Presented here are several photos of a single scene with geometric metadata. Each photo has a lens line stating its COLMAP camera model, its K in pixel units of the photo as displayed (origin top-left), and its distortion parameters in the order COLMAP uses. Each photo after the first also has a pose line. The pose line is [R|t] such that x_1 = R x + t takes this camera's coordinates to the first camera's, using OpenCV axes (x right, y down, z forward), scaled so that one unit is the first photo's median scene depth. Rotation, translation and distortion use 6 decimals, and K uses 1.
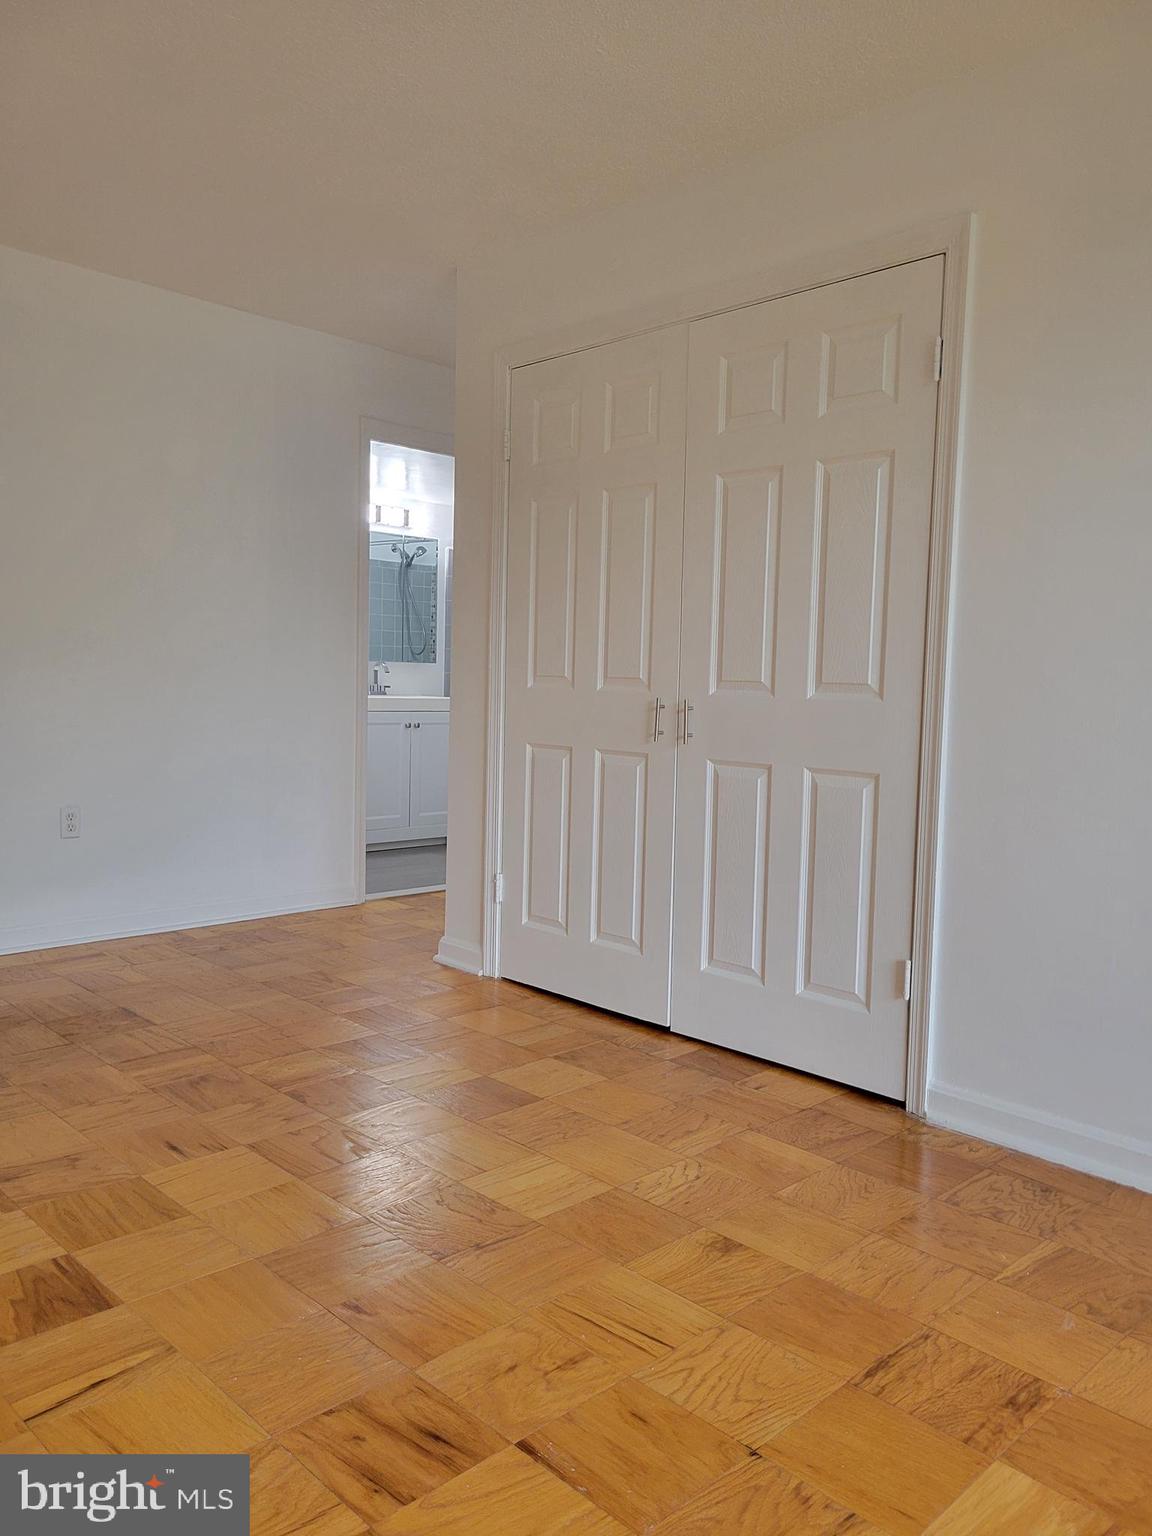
lens RADIAL K [[1162.7, 0, 576.4], [0, 1162.7, 766.9], [0, 0, 1]] dist [0.039290, -0.012853]
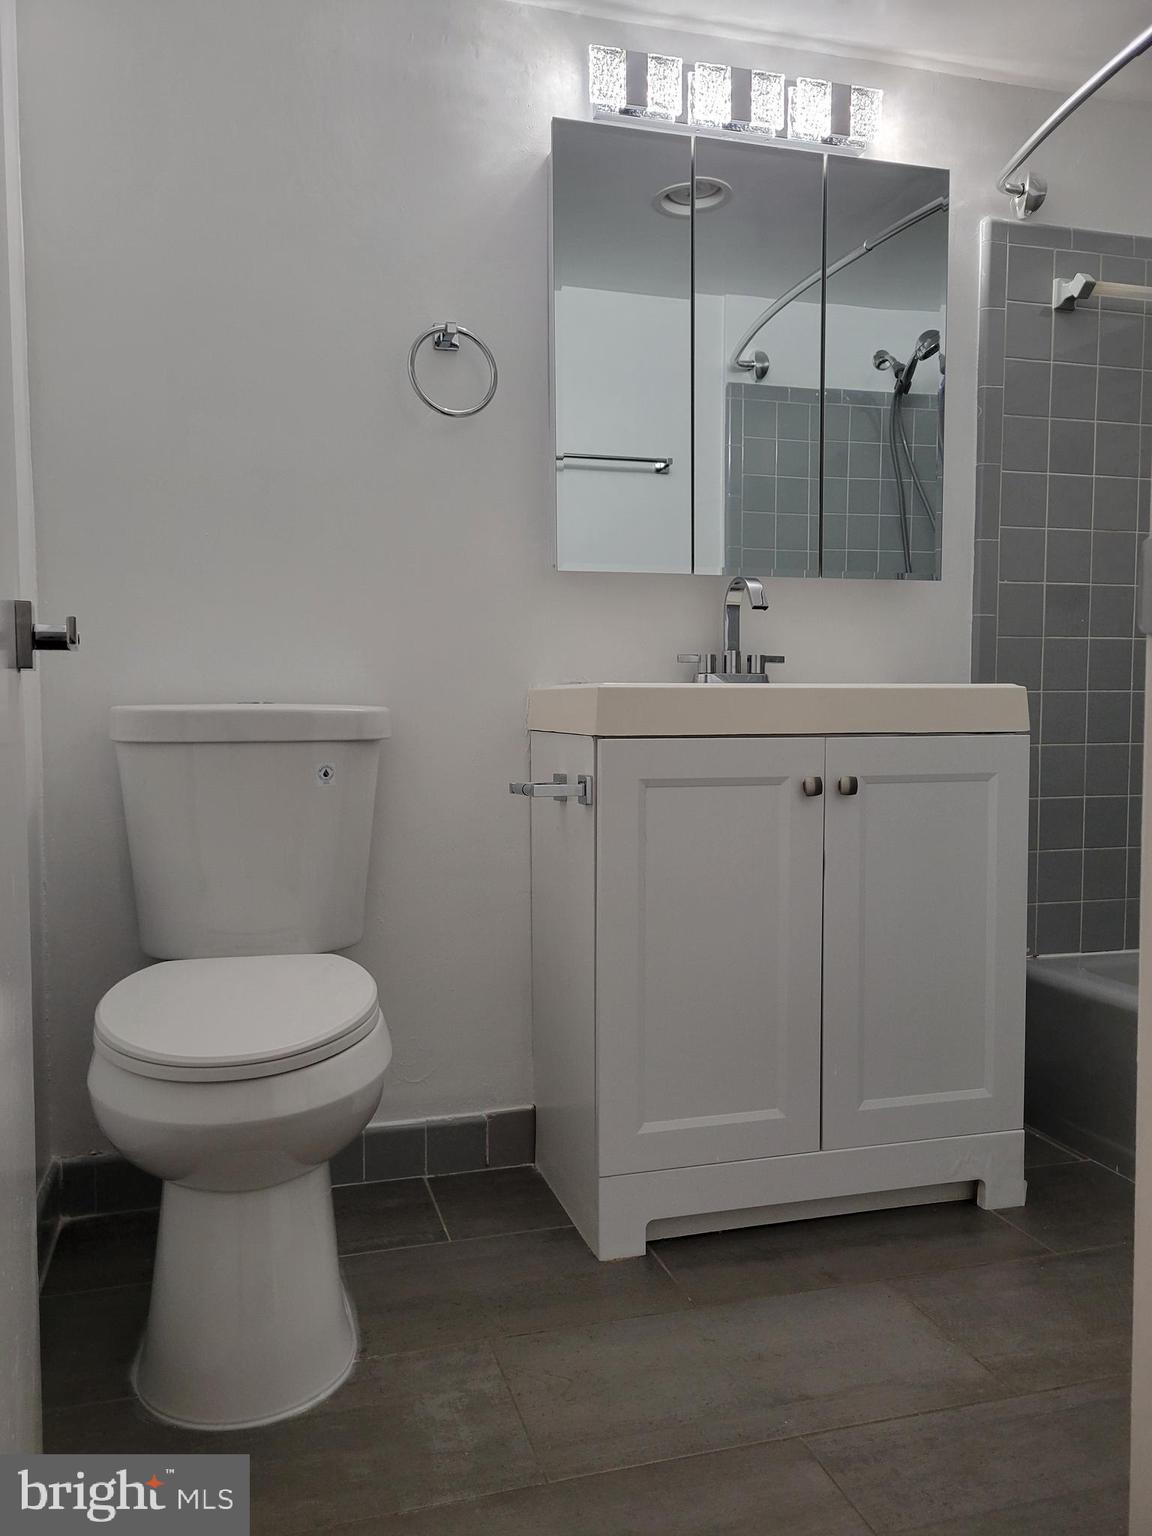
lens RADIAL K [[1162.7, 0, 582.0], [0, 1162.7, 769.9], [0, 0, 1]] dist [0.039290, -0.012853]
pose [[0.886963, -0.002949, -0.461831, -0.062410], [-0.009322, 0.999662, -0.024288, -0.030334], [0.461746, 0.025848, 0.886635, 0.686301]]
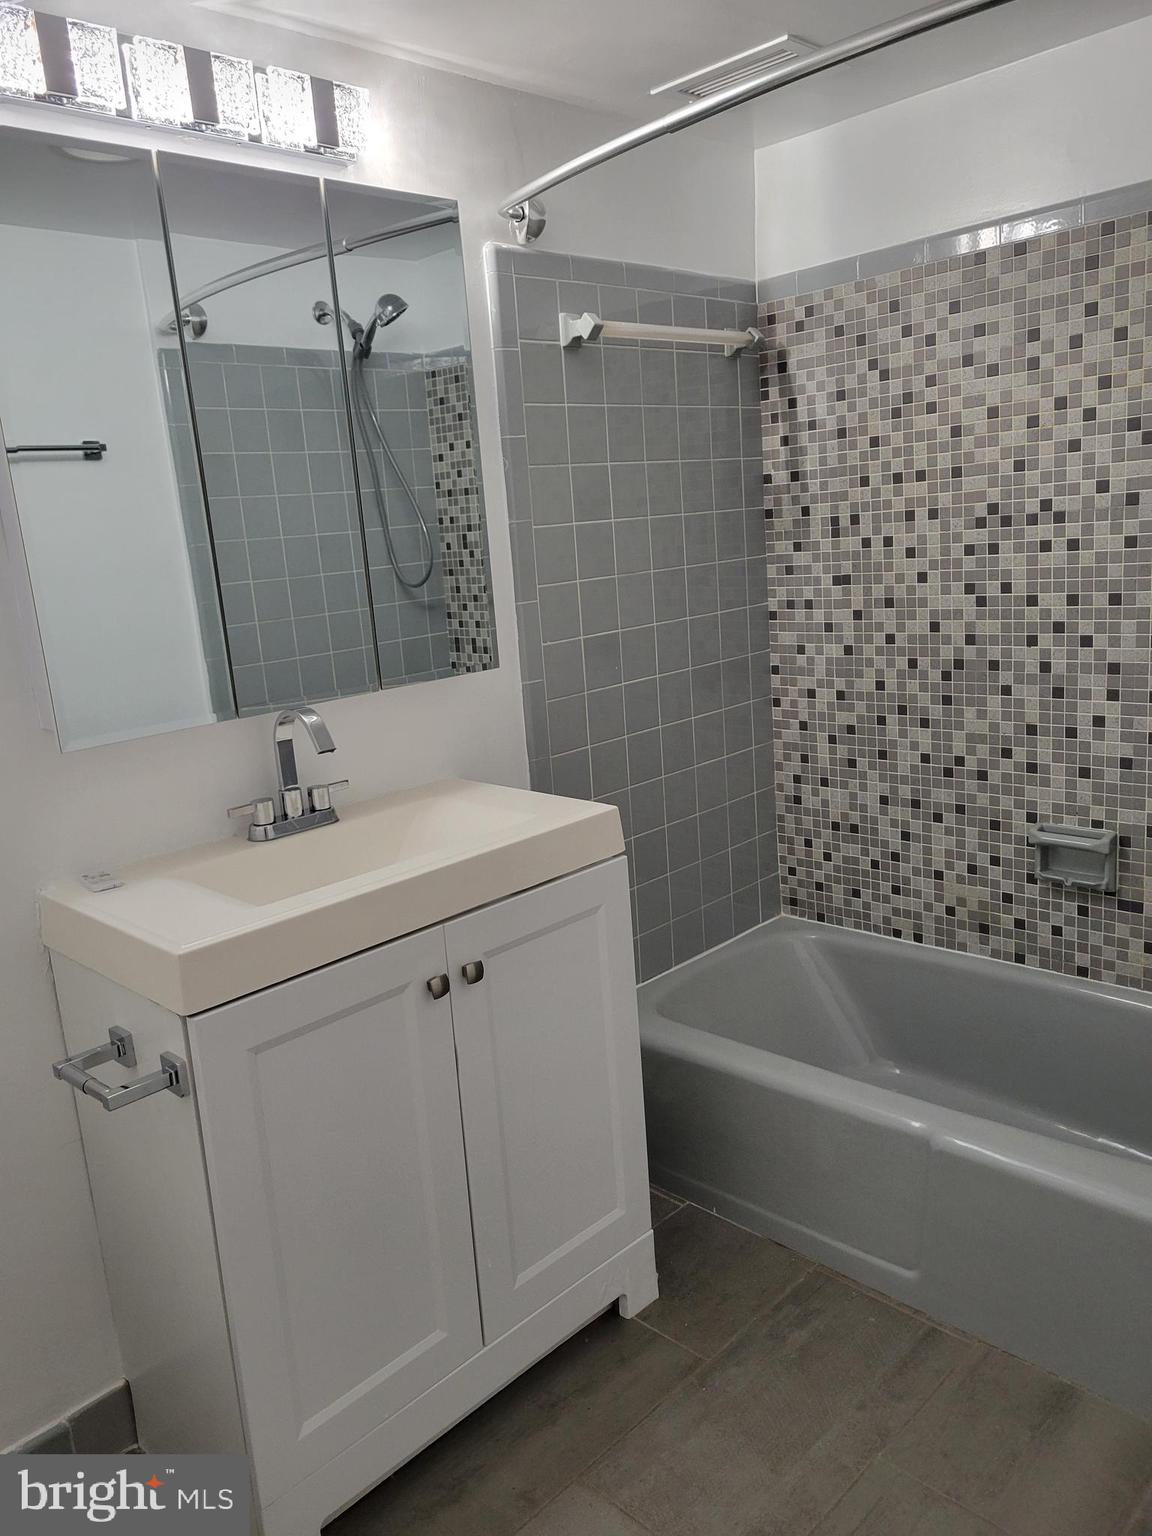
lens RADIAL K [[1162.7, 0, 583.9], [0, 1162.7, 763.9], [0, 0, 1]] dist [0.039290, -0.012853]
pose [[0.995000, -0.099823, 0.003260, -0.103836], [0.098456, 0.985820, 0.135890, -0.102908], [-0.016779, -0.134890, 0.990719, 0.718594]]
